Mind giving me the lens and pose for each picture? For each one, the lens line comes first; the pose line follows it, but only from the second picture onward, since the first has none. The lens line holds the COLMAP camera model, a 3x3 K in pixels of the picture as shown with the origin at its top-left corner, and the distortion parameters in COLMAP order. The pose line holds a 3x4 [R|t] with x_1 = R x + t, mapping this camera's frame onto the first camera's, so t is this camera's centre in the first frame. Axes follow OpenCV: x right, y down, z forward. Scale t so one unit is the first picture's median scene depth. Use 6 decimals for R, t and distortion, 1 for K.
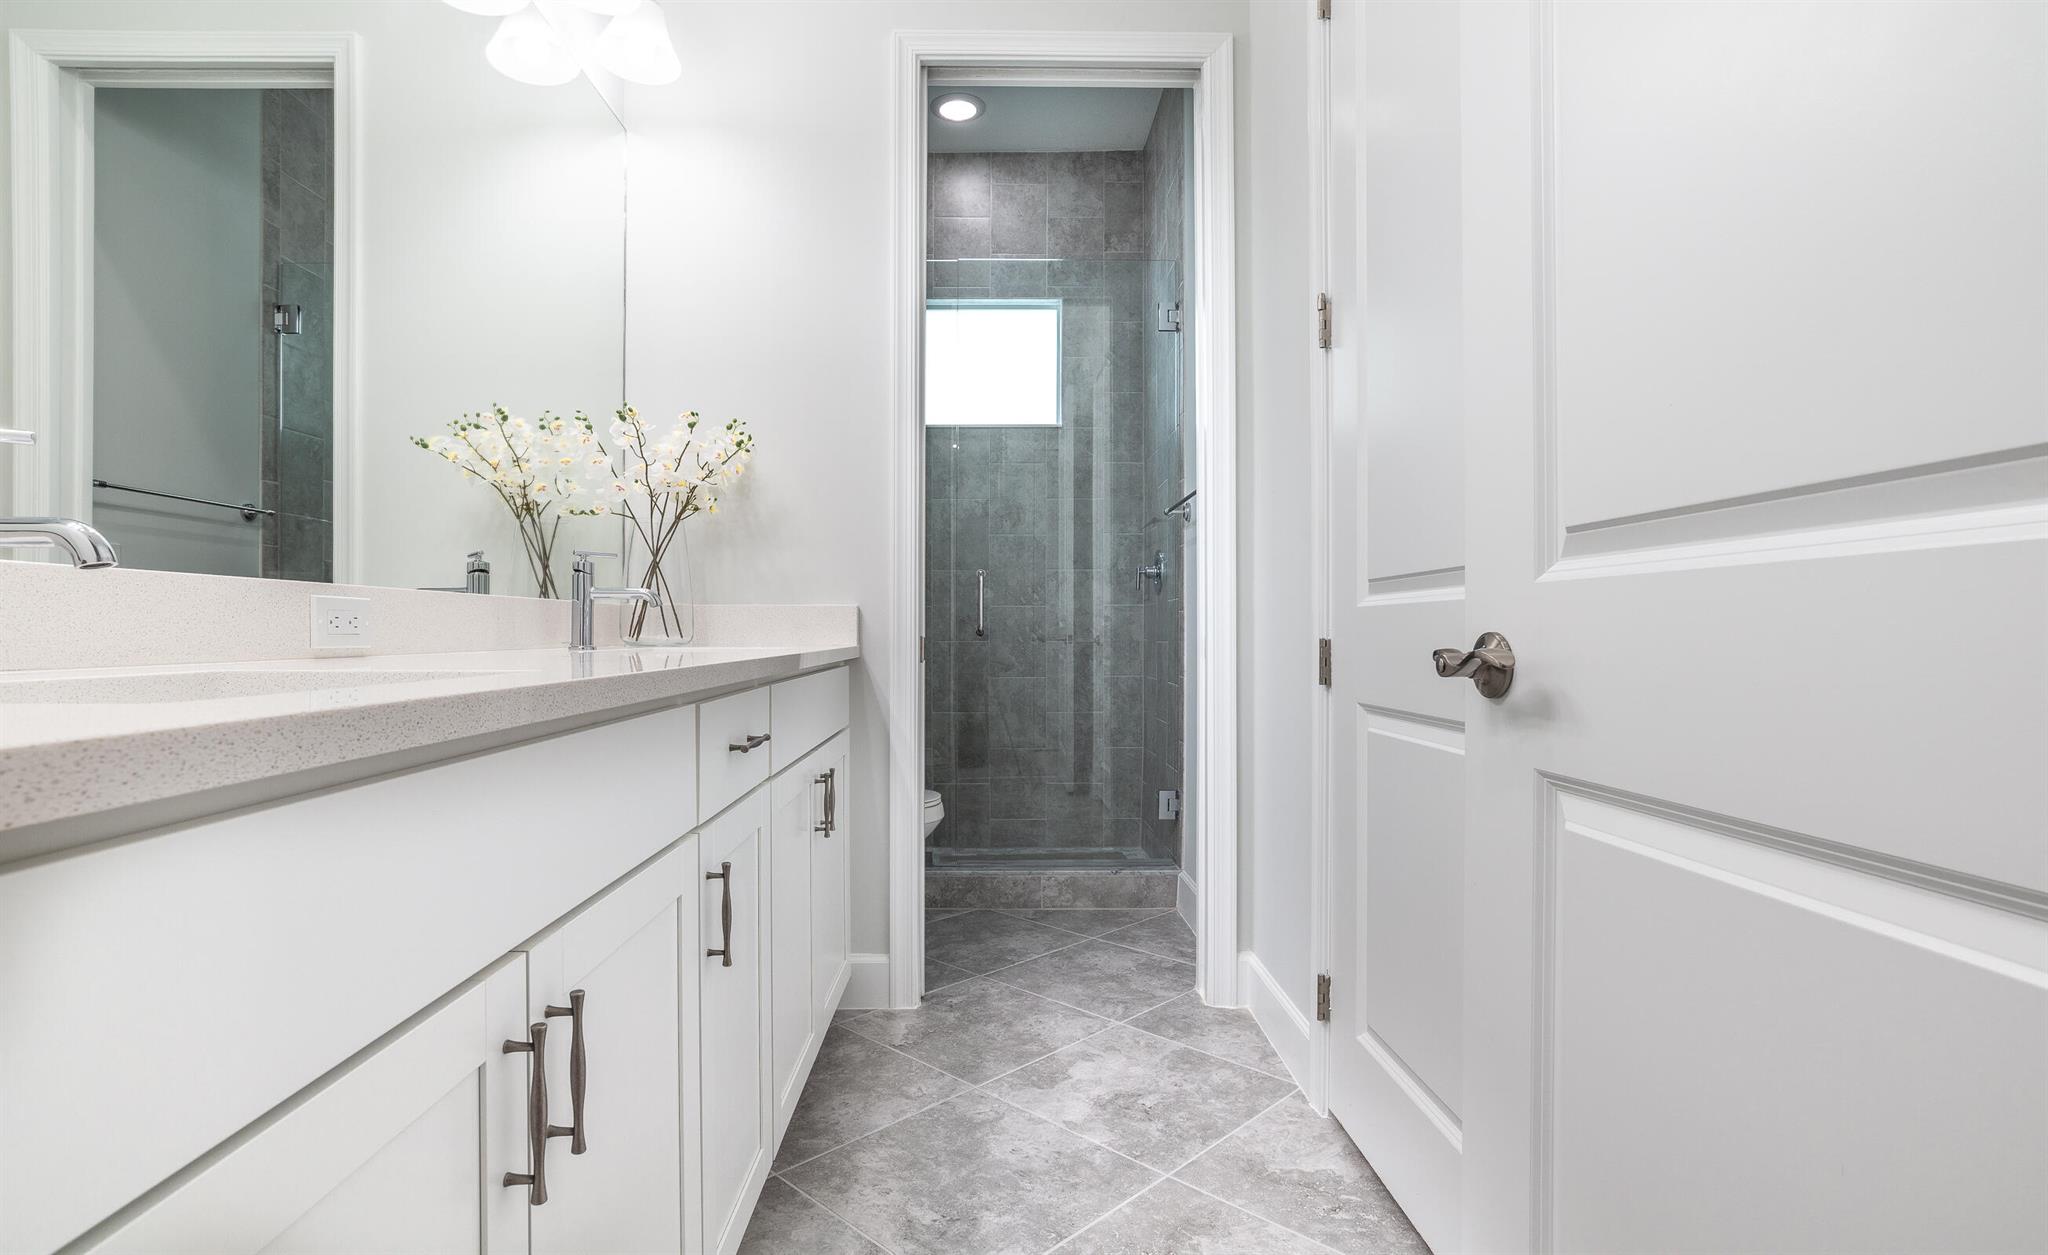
lens RADIAL K [[1019.7, 0, 993.3], [0, 1019.7, 625.9], [0, 0, 1]] dist [-0.045891, 0.032874]
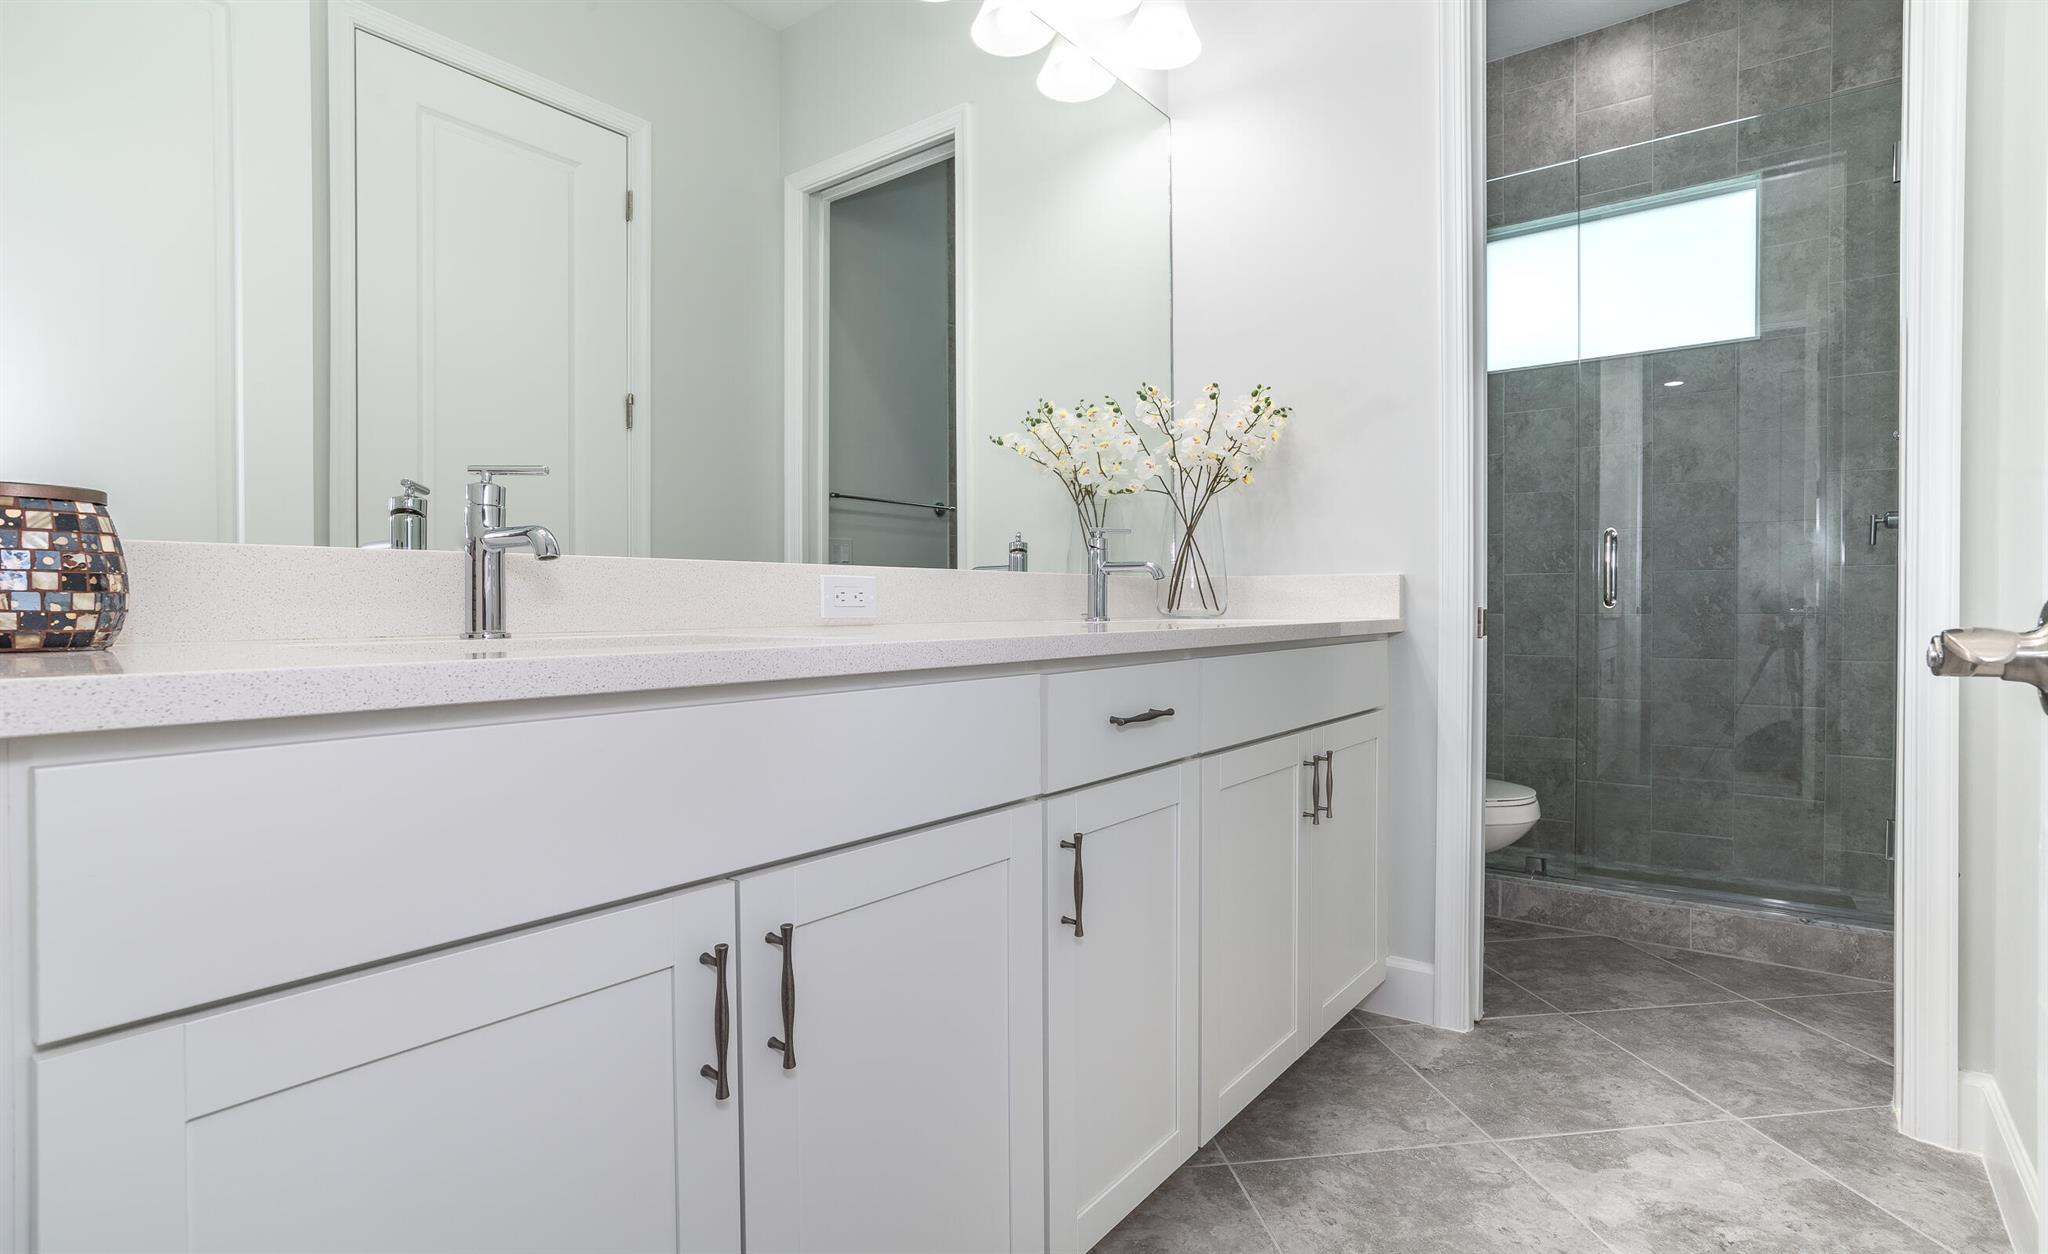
lens RADIAL K [[1010.3, 0, 1022.7], [0, 1010.3, 617.1], [0, 0, 1]] dist [-0.039813, 0.020751]
pose [[0.791053, 0.004631, -0.611731, 0.161254], [0.006716, 0.999845, 0.016253, 0.001757], [0.611711, -0.016965, 0.790899, 0.097858]]
